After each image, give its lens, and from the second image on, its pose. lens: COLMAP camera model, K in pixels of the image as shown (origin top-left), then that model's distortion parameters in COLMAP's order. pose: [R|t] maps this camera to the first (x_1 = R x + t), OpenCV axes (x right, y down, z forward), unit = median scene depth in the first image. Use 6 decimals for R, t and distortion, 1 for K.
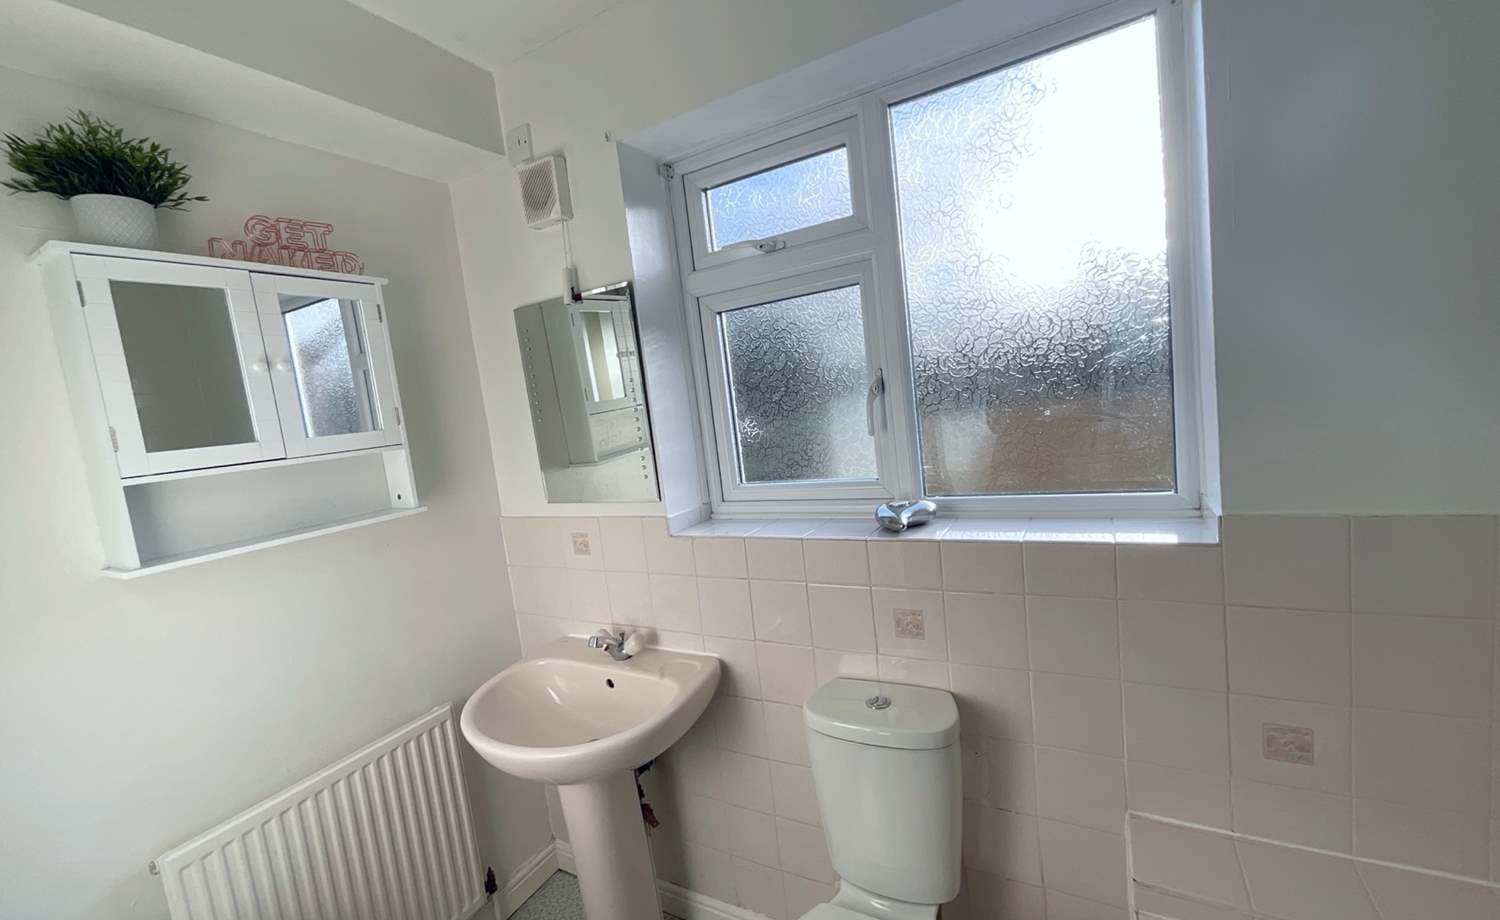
lens RADIAL K [[609.1, 0, 750.0], [0, 609.1, 460.0], [0, 0, 1]] dist [-0.000845, 0.000471]
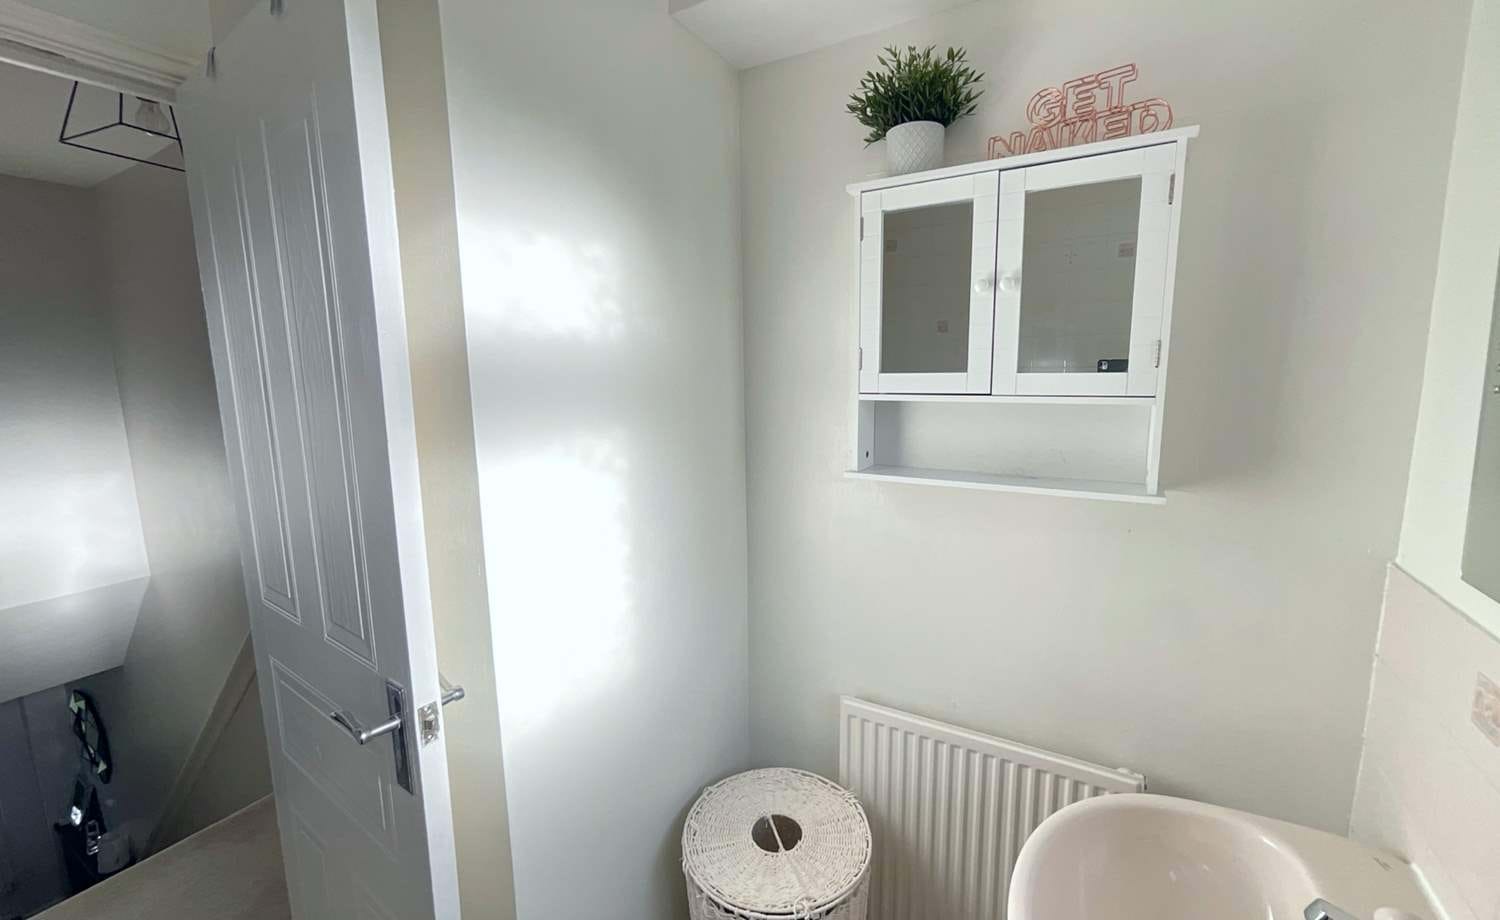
lens RADIAL K [[609.1, 0, 750.0], [0, 609.1, 460.0], [0, 0, 1]] dist [-0.000845, 0.000471]
pose [[-0.047133, 0.267981, -0.962271, 0.120516], [-0.079879, 0.959245, 0.271051, -0.125692], [0.995690, 0.089641, -0.023806, 0.707381]]
